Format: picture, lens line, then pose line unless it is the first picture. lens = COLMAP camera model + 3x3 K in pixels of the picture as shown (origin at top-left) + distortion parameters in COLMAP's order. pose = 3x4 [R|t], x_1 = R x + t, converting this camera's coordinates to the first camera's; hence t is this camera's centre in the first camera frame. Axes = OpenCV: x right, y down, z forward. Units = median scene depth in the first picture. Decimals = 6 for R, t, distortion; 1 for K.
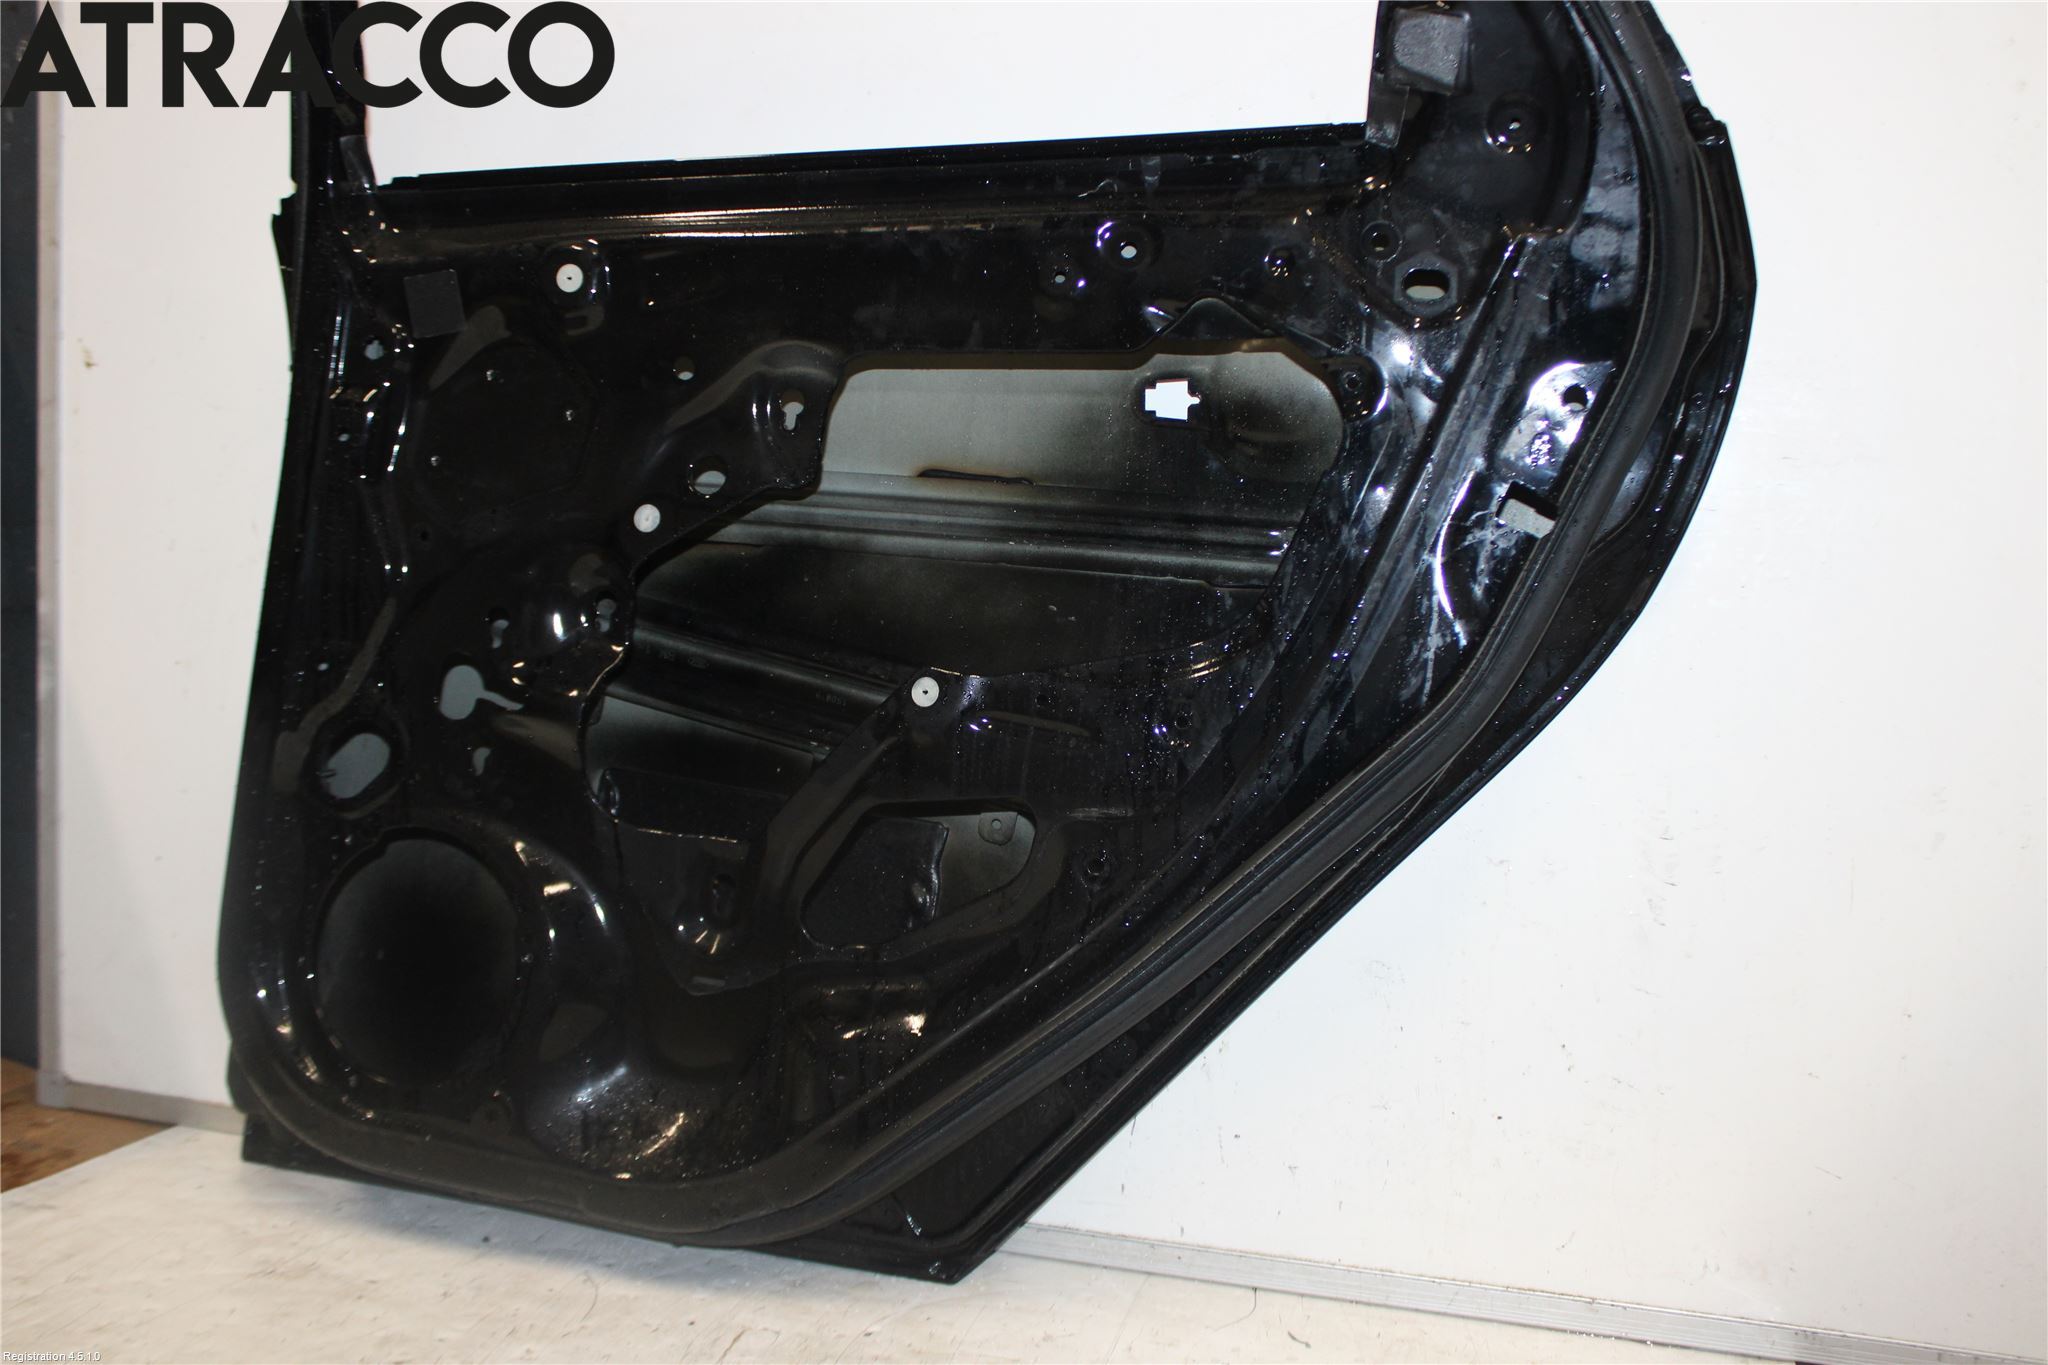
lens RADIAL K [[1871.4, 0, 1009.6], [0, 1871.4, 669.5], [0, 0, 1]] dist [-0.062411, 0.000000]
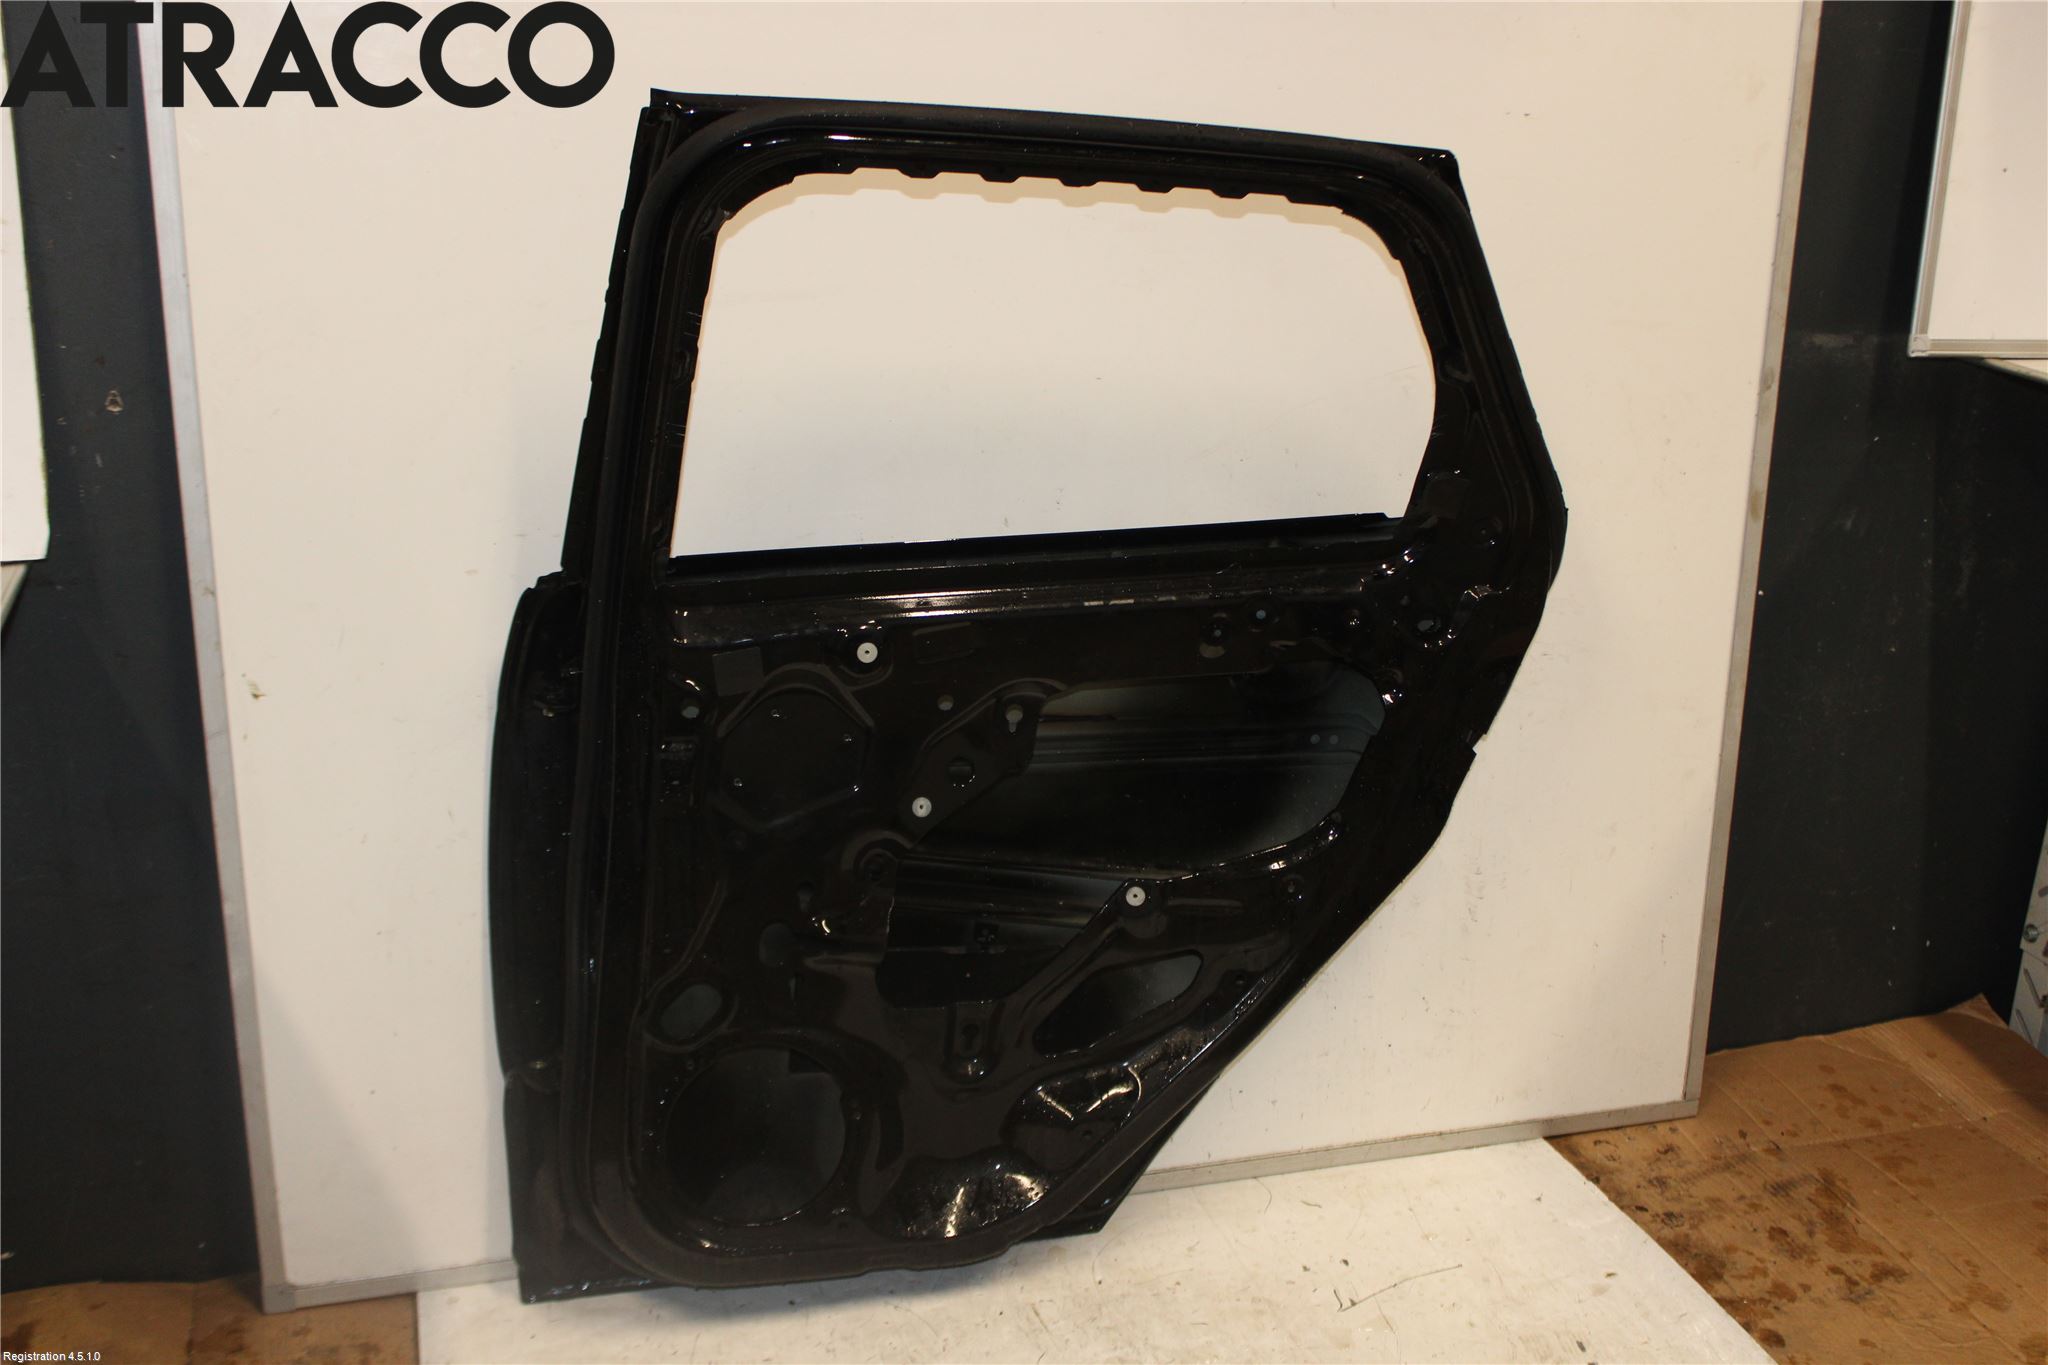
lens RADIAL K [[2184.9, 0, 1038.8], [0, 2184.9, 685.0], [0, 0, 1]] dist [-0.085412, 0.000000]
pose [[0.837924, -0.177065, 0.516267, -0.935144], [0.055756, 0.968734, 0.241754, -0.552422], [-0.542932, -0.173786, 0.821598, -0.373264]]
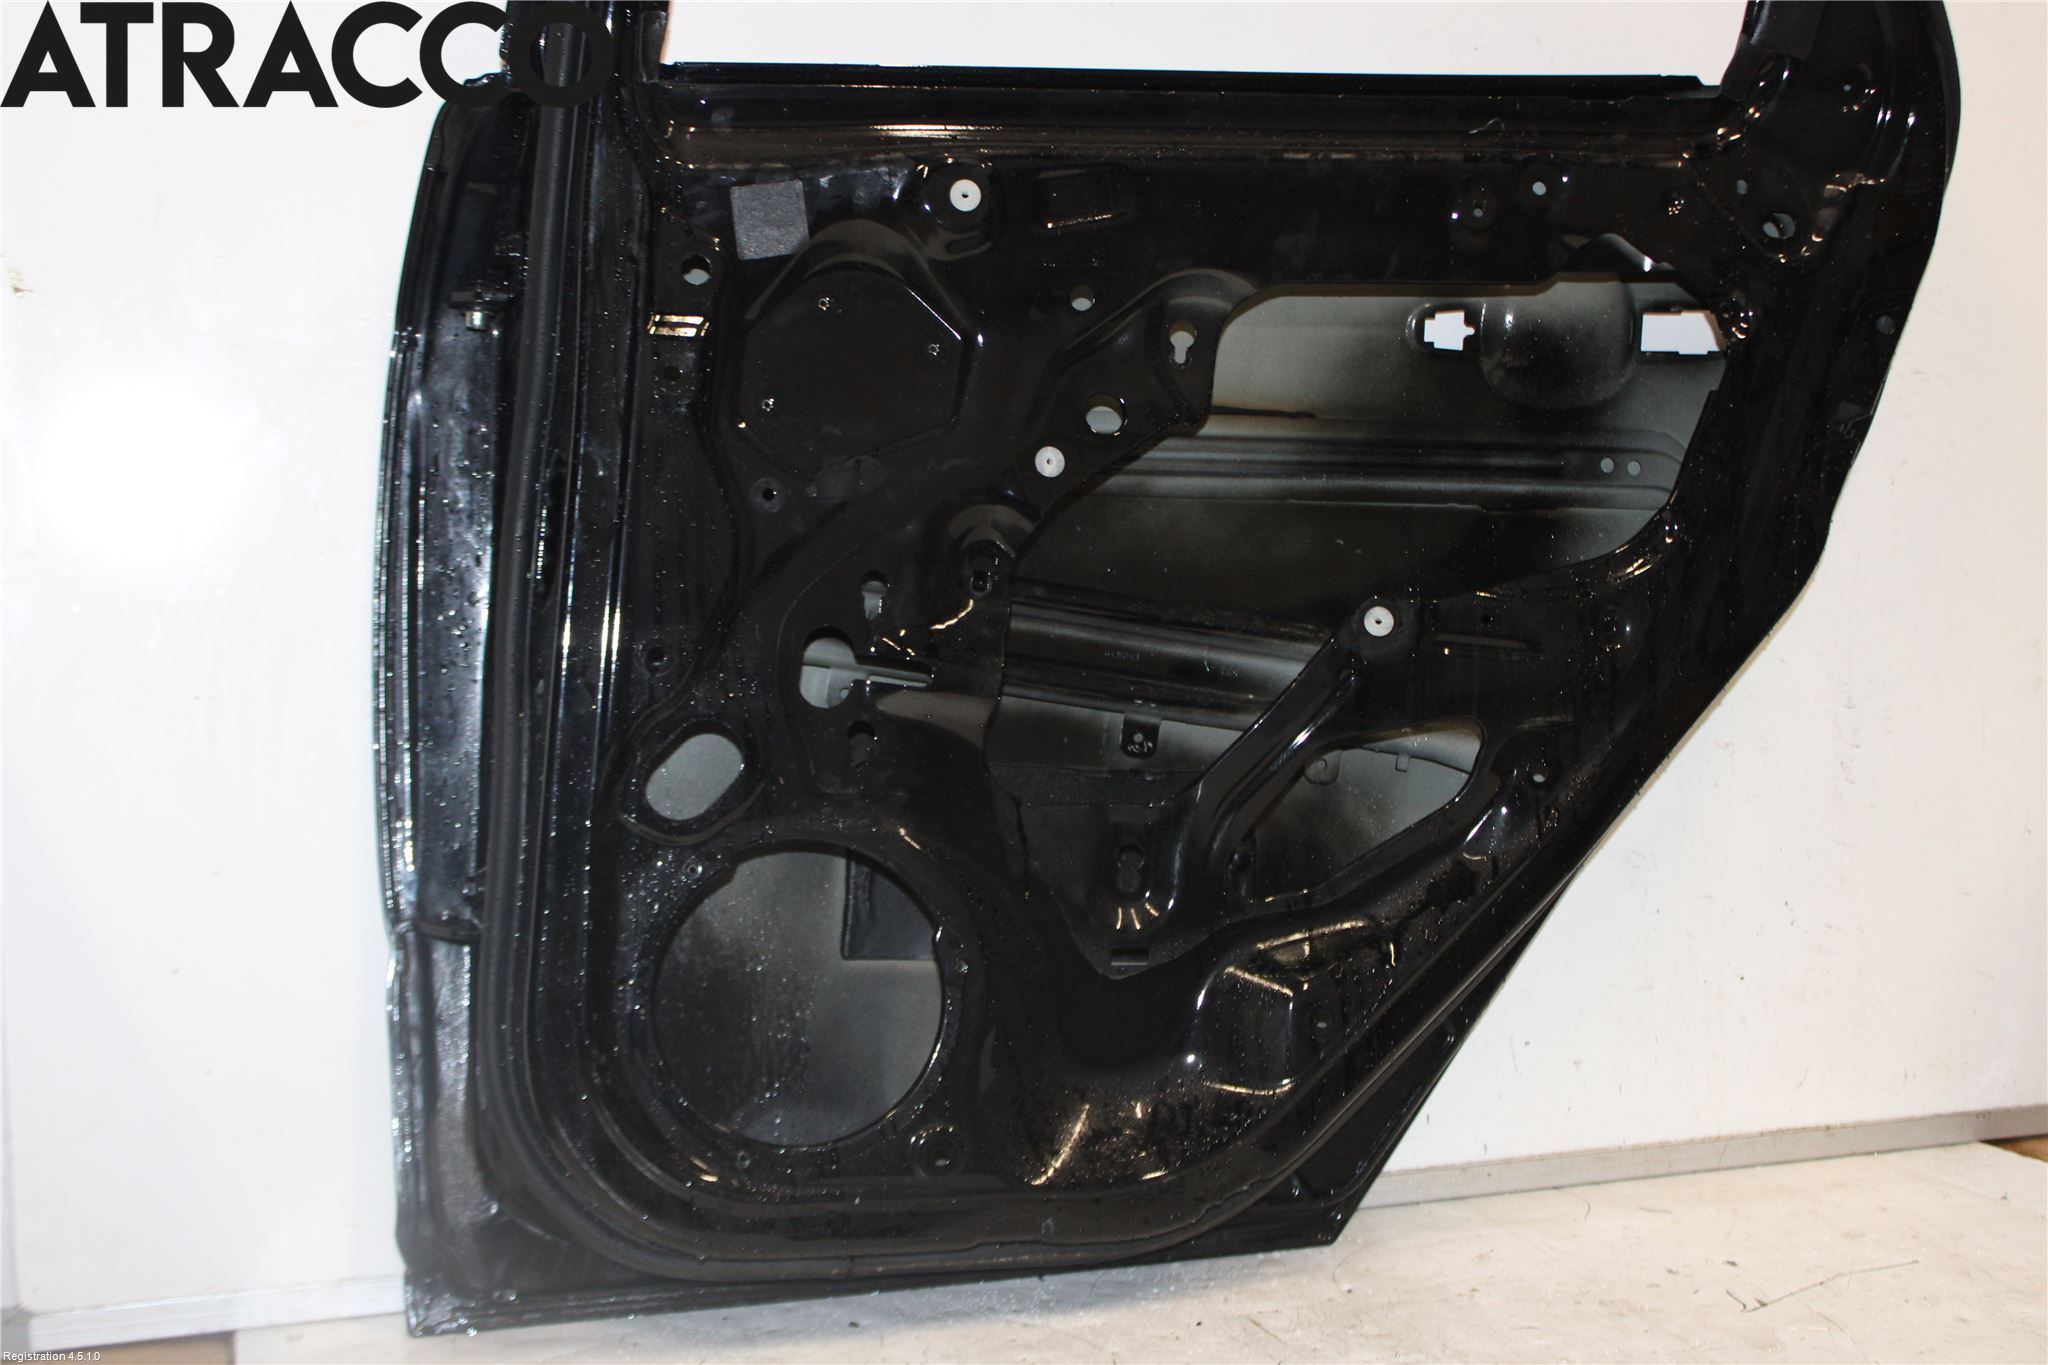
lens RADIAL K [[2490.3, 0, 1041.5], [0, 2490.3, 685.4], [0, 0, 1]] dist [-0.024706, 0.000000]
pose [[0.828732, -0.083557, 0.553373, -0.863969], [0.092468, 0.995645, 0.011859, 0.012543], [-0.551954, 0.041341, 0.832849, -0.005192]]
